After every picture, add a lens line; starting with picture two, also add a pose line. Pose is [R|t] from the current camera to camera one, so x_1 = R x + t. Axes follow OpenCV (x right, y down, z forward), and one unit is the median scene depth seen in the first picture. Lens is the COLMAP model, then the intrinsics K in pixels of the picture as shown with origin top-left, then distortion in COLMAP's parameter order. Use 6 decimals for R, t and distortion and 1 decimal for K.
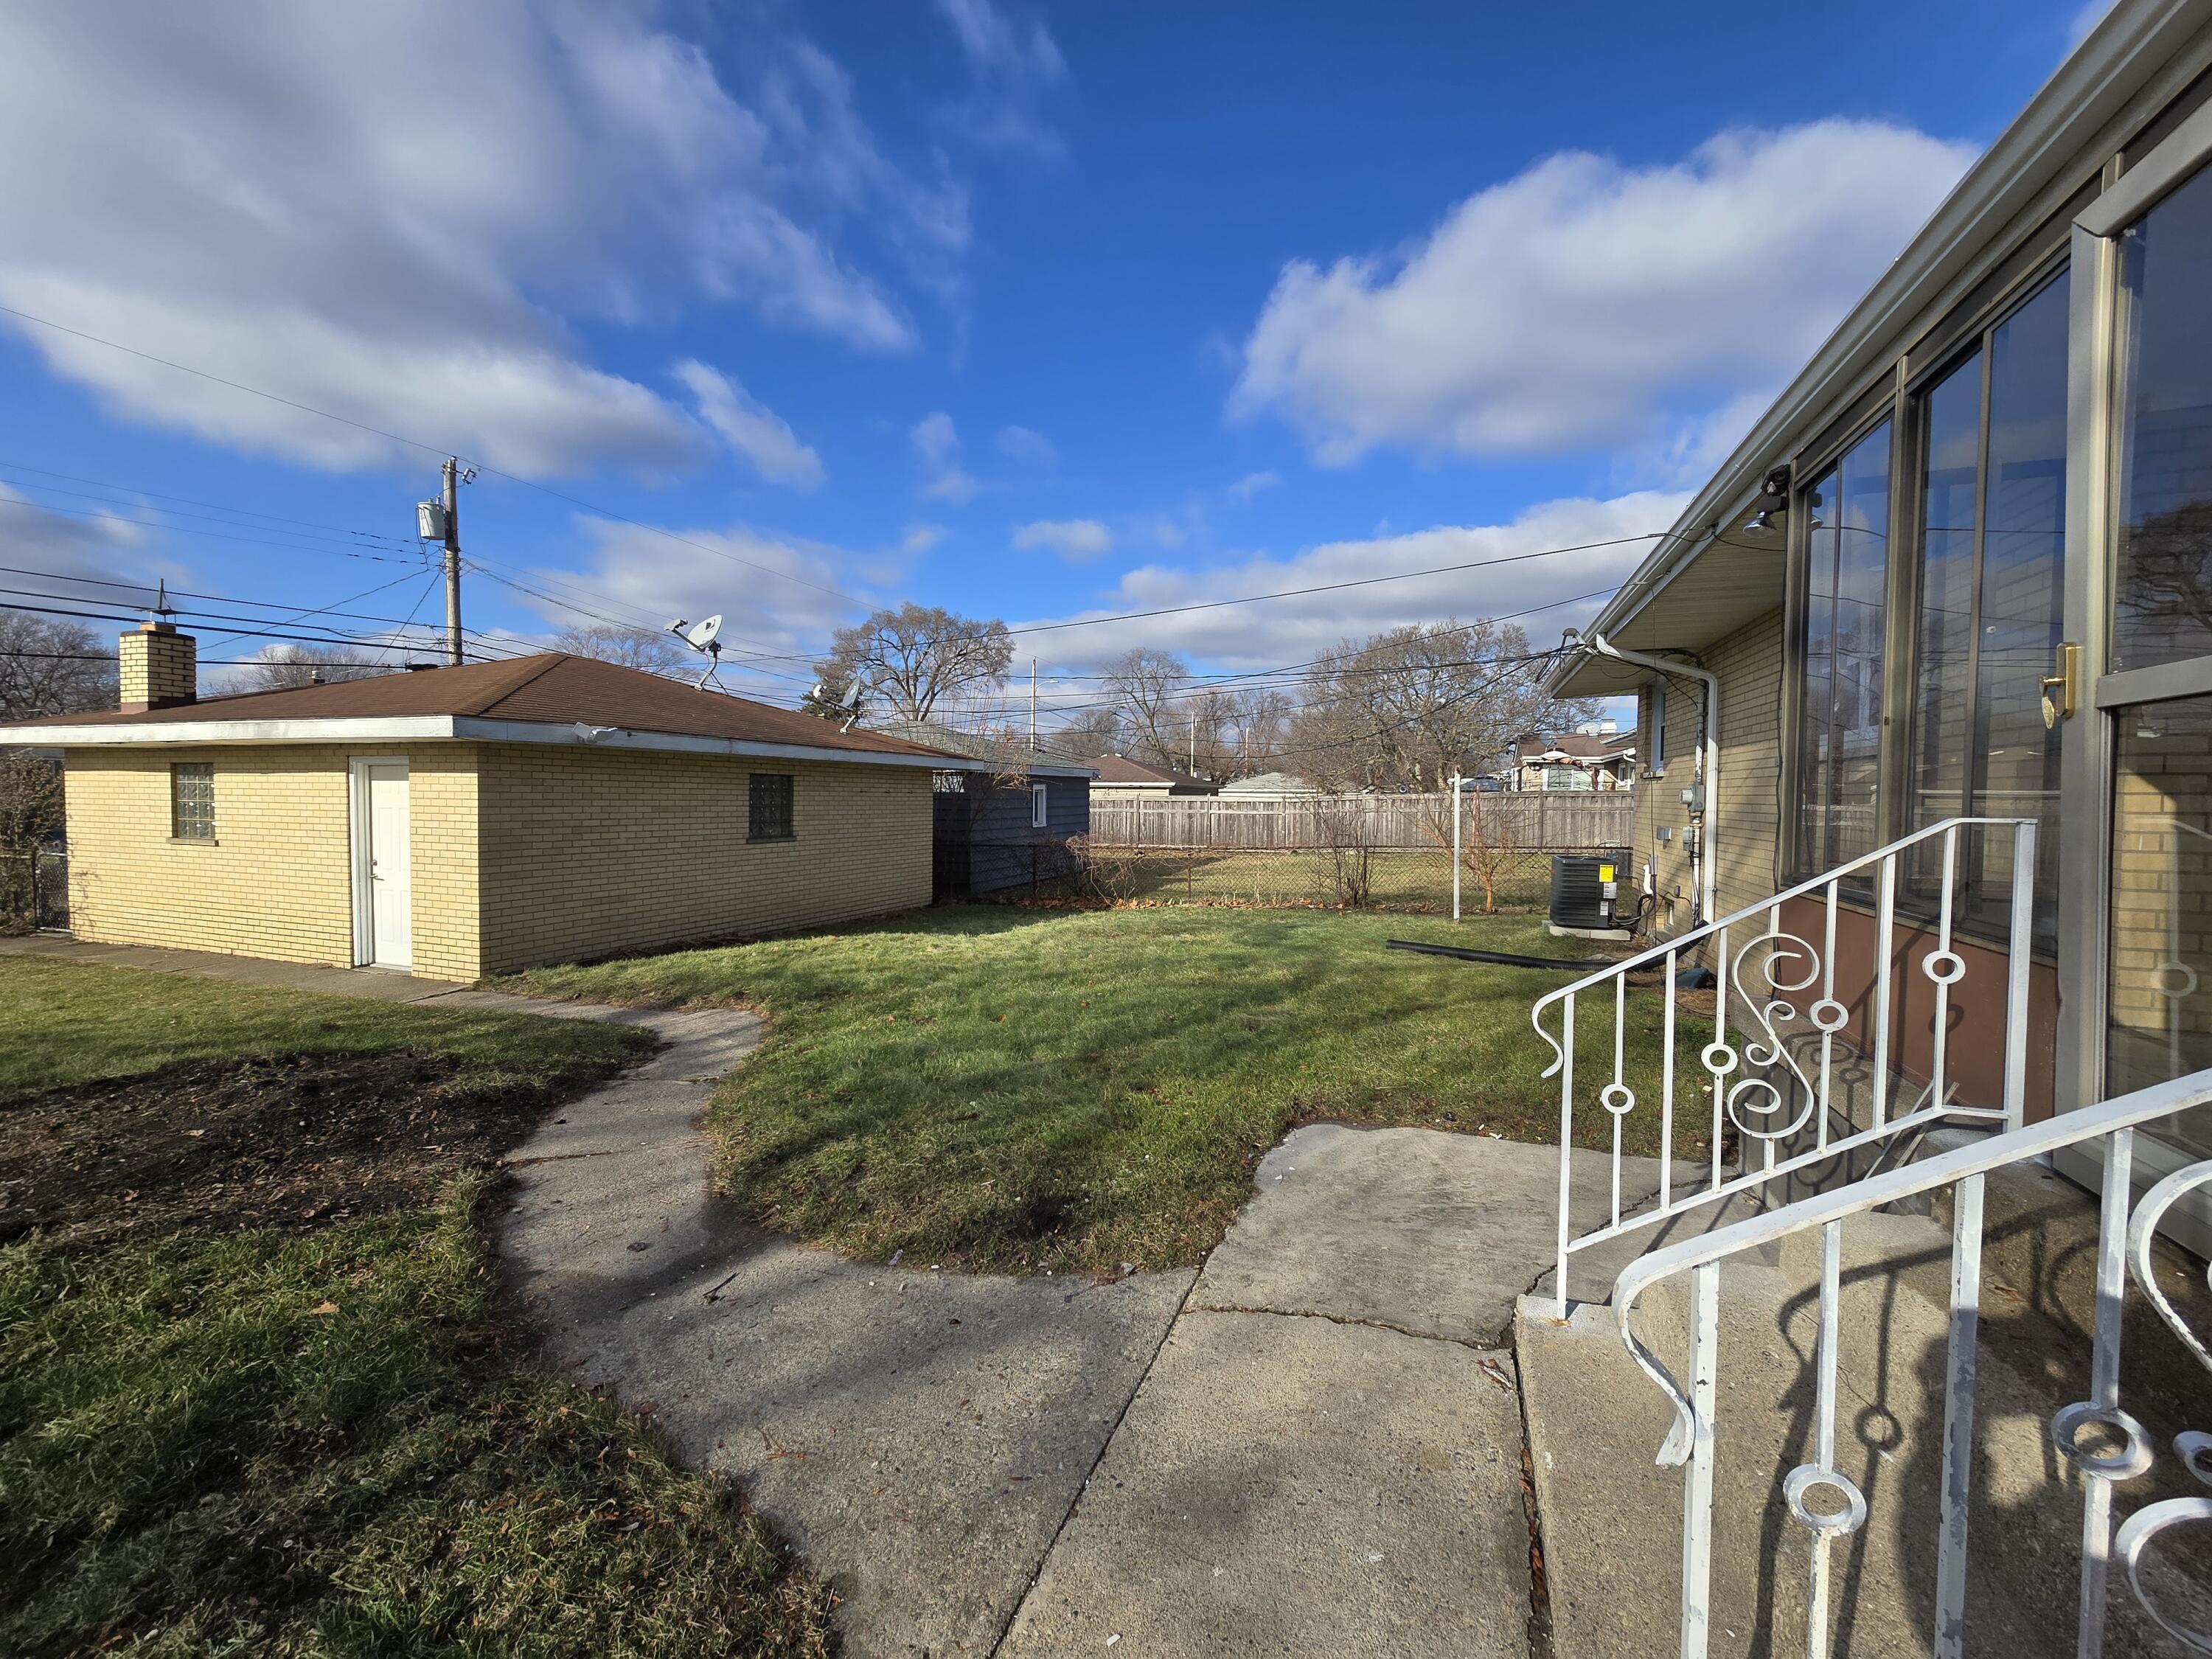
lens RADIAL K [[900.7, 0, 1110.9], [0, 900.7, 821.6], [0, 0, 1]] dist [0.000334, 0.001839]
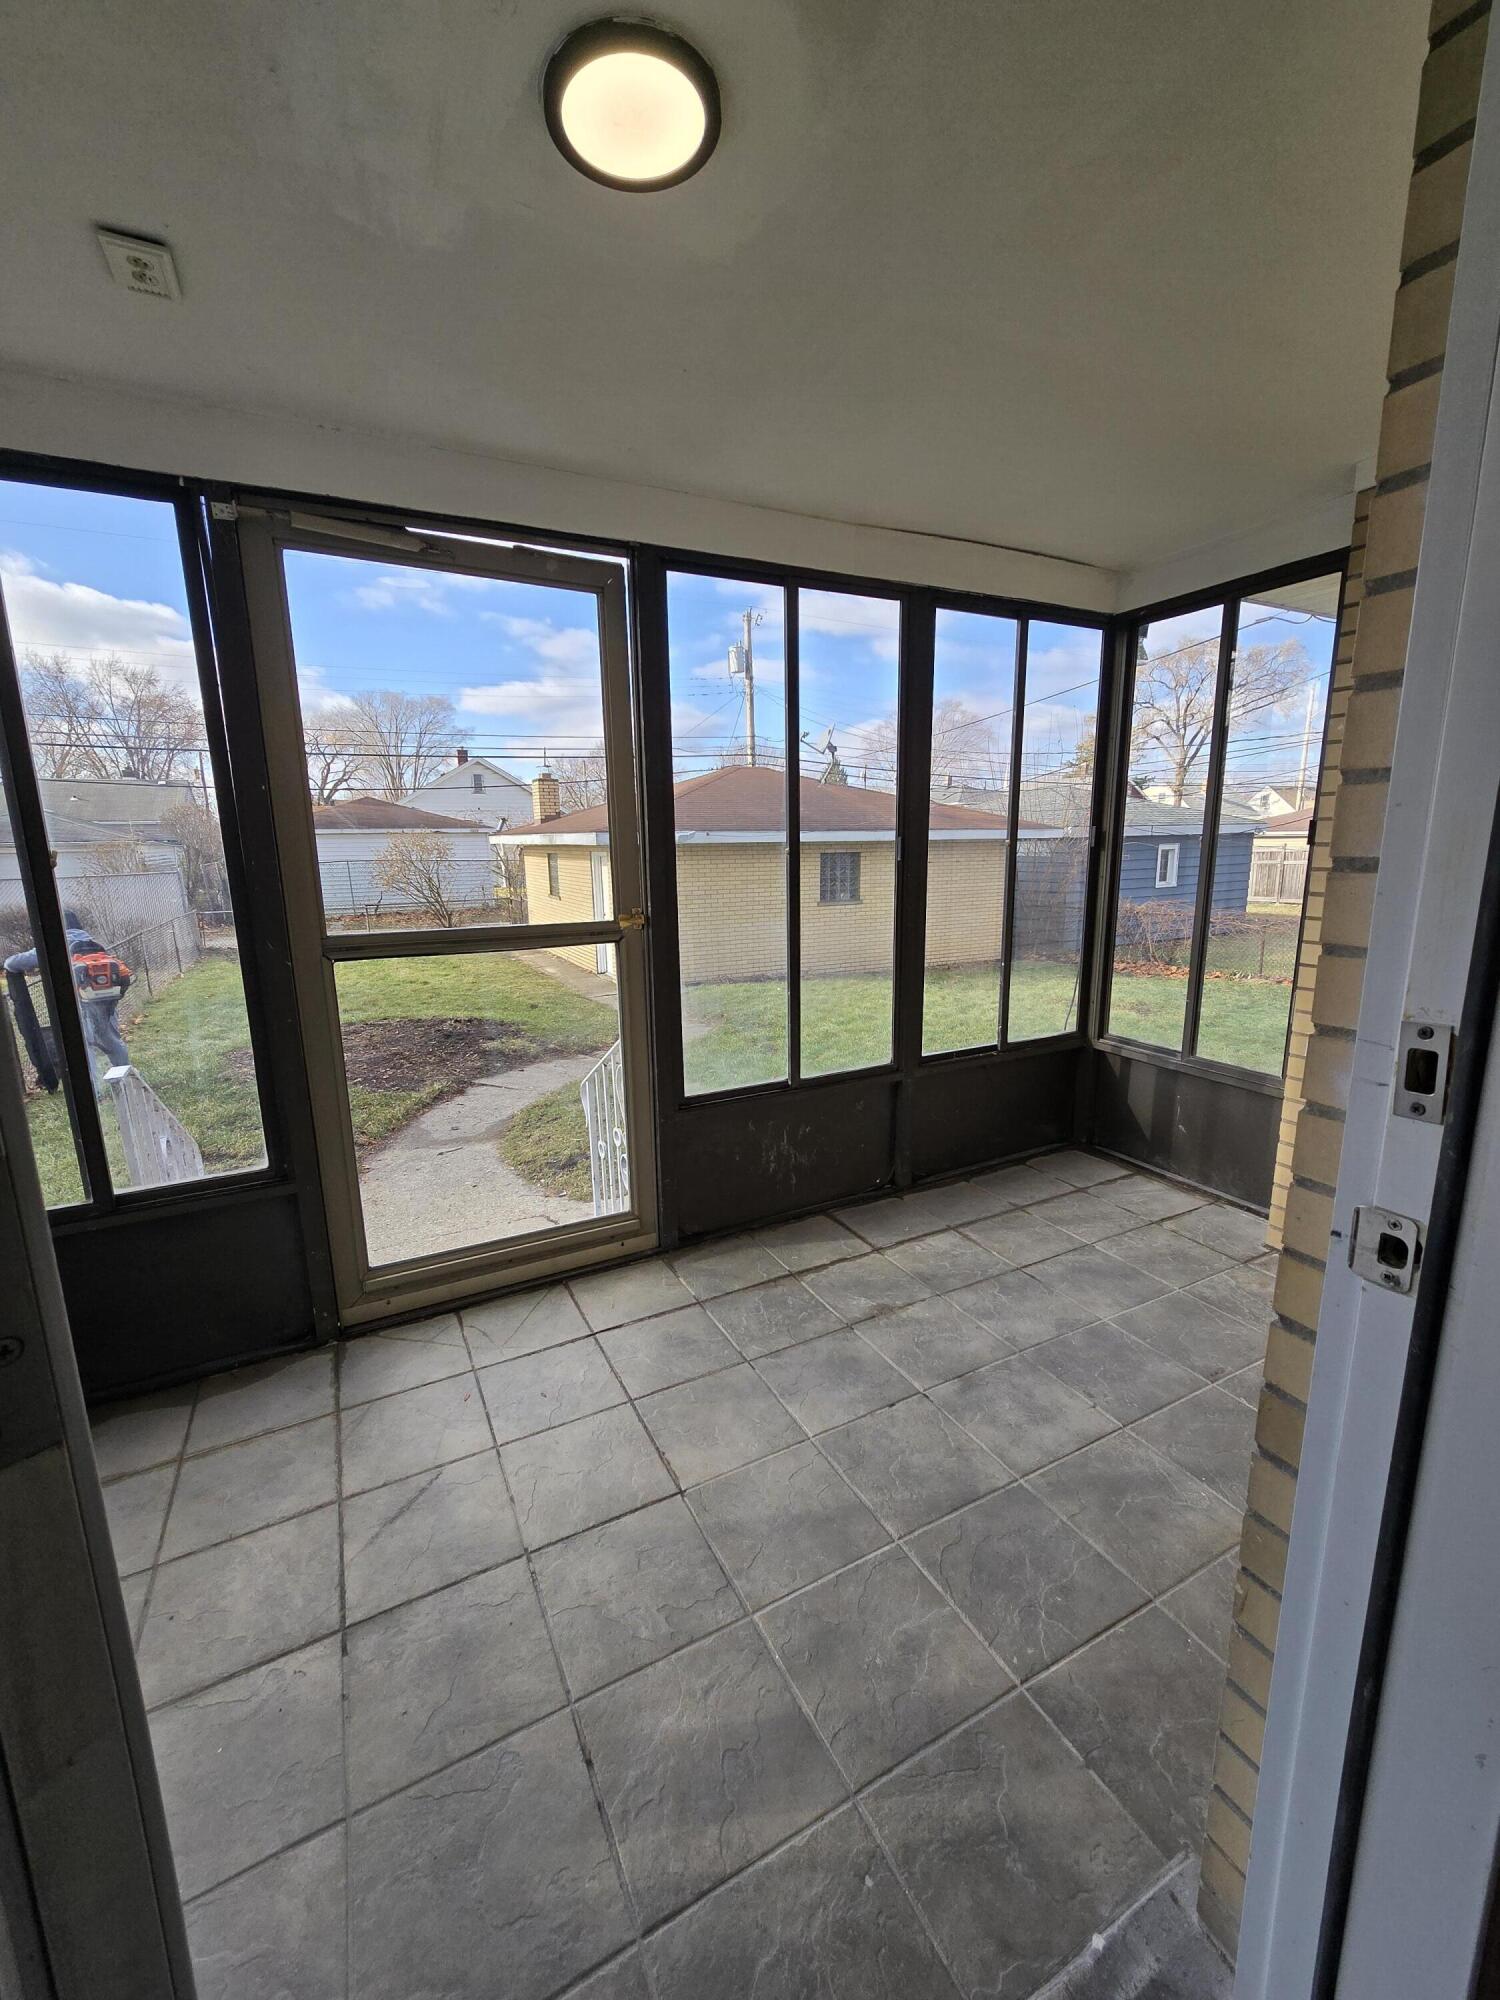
lens RADIAL K [[814.4, 0, 768.7], [0, 814.4, 1004.8], [0, 0, 1]] dist [0.000334, 0.001839]
pose [[0.751094, 0.113507, -0.650364, 0.885382], [0.001553, 0.984803, 0.173670, -0.105503], [0.660193, -0.131453, 0.739503, 0.071334]]
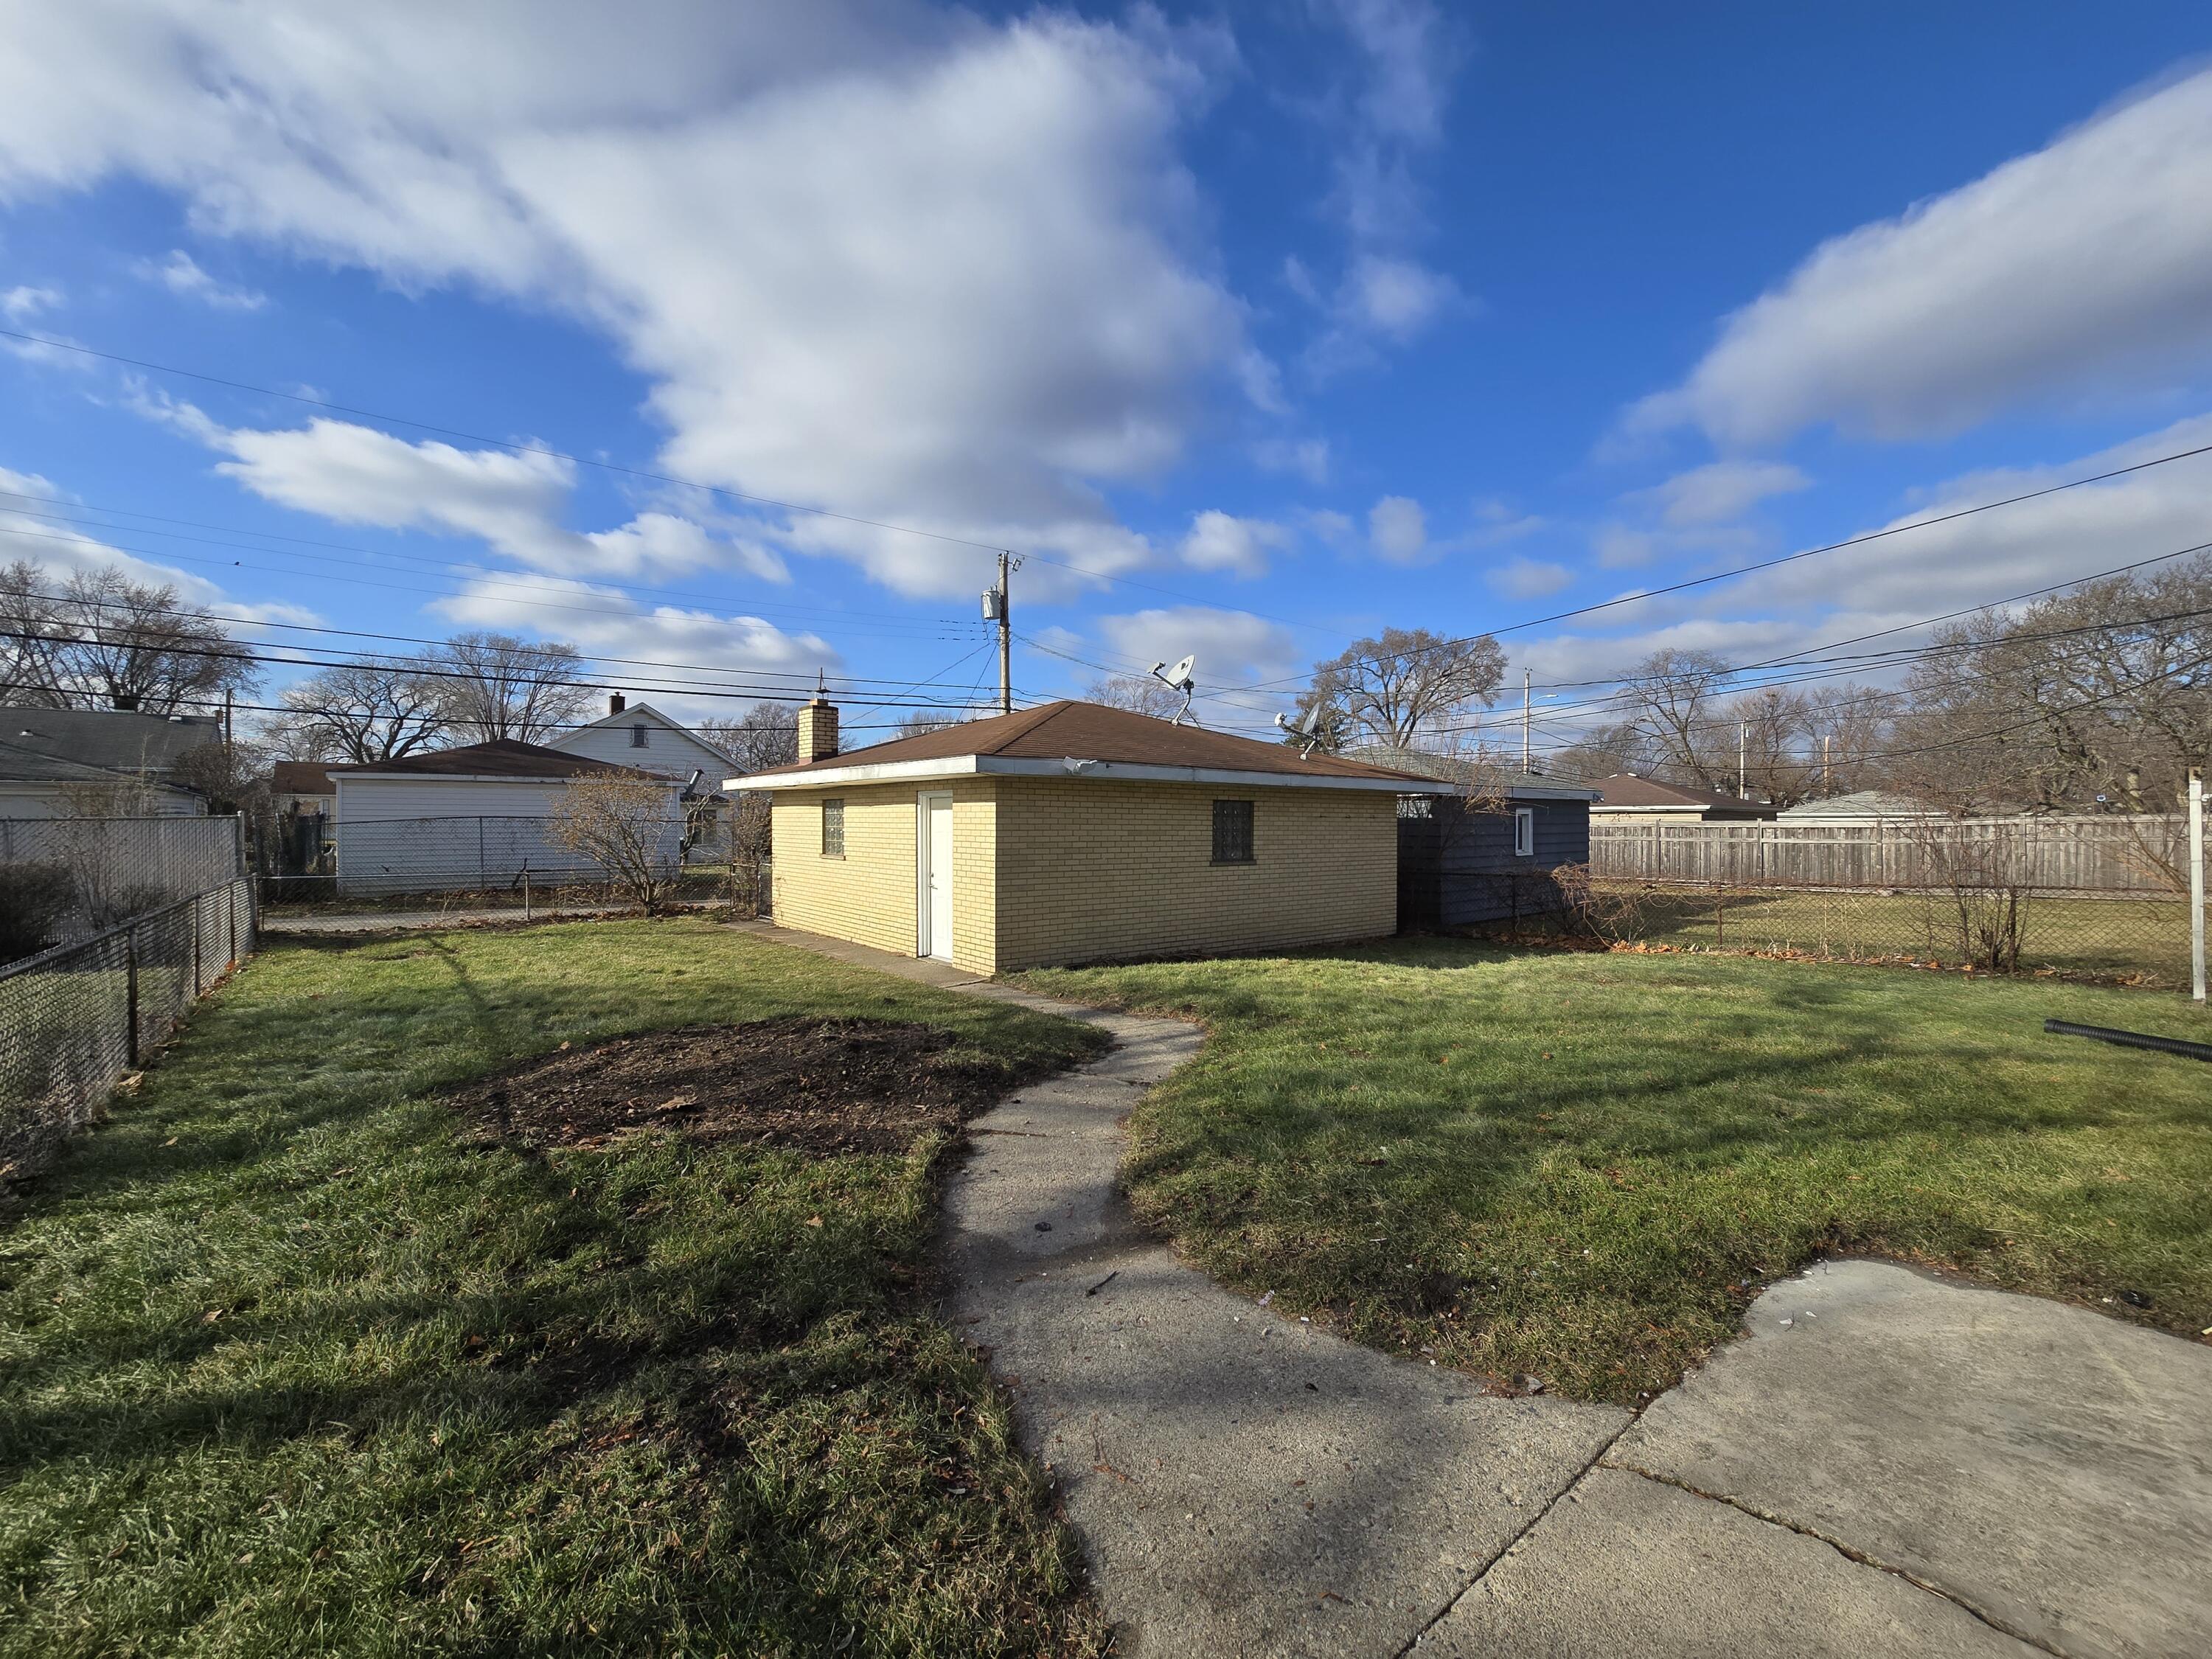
lens RADIAL K [[900.7, 0, 1116.1], [0, 900.7, 824.5], [0, 0, 1]] dist [0.000334, 0.001839]
pose [[0.868302, -0.005002, -0.496010, 0.063791], [-0.009168, 0.999617, -0.026129, 0.010592], [0.495951, 0.027235, 0.867923, 0.062215]]
